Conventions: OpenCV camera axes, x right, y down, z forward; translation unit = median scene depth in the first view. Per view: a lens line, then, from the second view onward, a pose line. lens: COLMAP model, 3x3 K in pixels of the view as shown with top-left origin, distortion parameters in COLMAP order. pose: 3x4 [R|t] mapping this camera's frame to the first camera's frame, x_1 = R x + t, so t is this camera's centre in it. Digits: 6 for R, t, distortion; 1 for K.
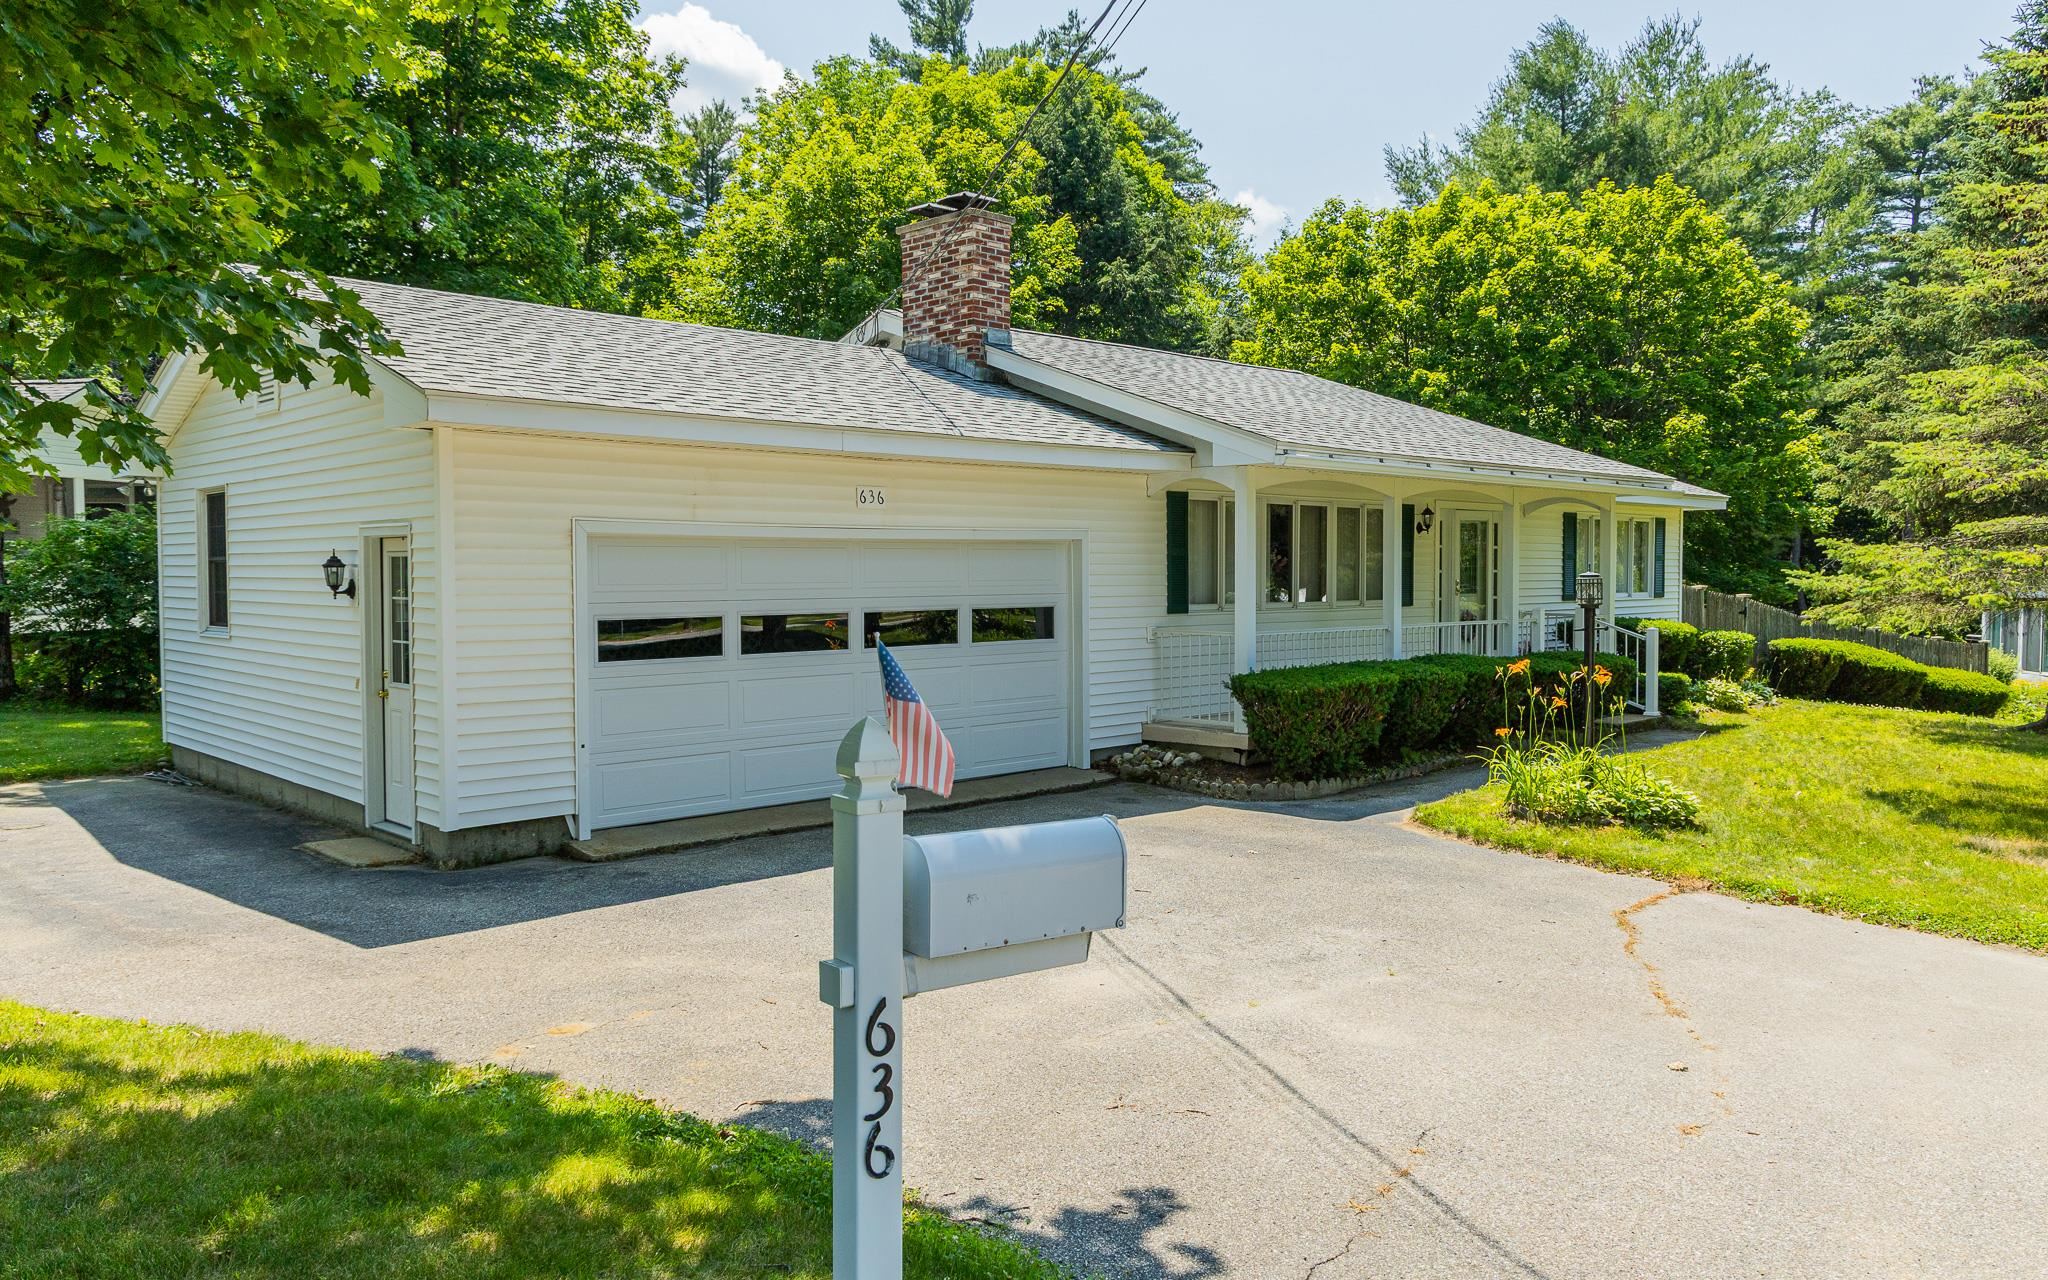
lens RADIAL K [[1447.3, 0, 1024.0], [0, 1447.3, 640.0], [0, 0, 1]] dist [0.024935, 0.002654]
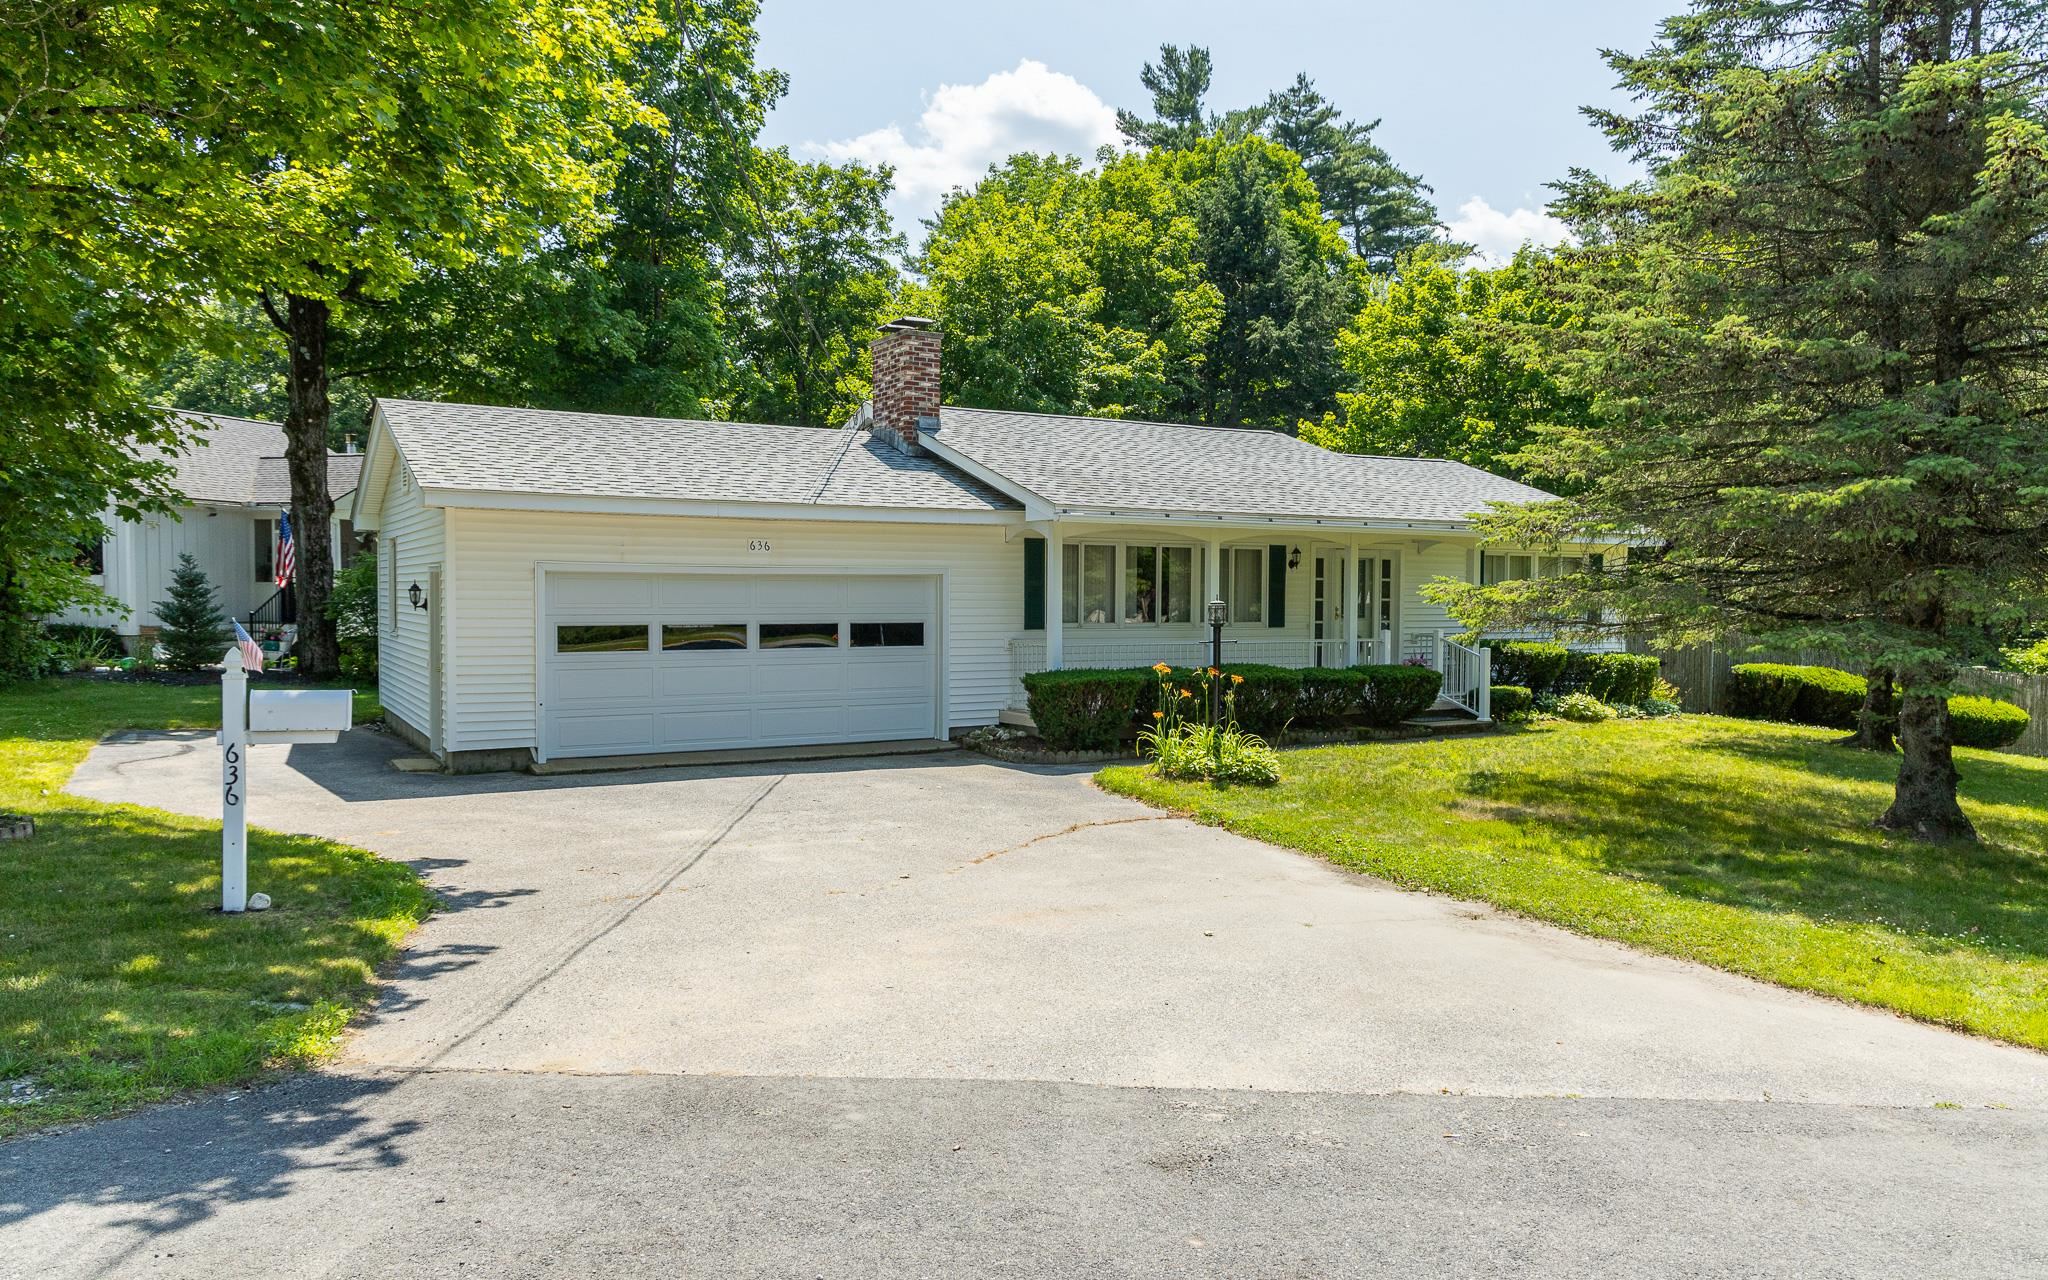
lens RADIAL K [[1403.3, 0, 1025.5], [0, 1403.3, 663.2], [0, 0, 1]] dist [0.003550, 0.046392]
pose [[0.972424, 0.018937, -0.232451, 0.333091], [-0.018636, 0.999820, 0.003491, 0.007271], [0.232476, 0.000937, 0.972602, -0.219596]]
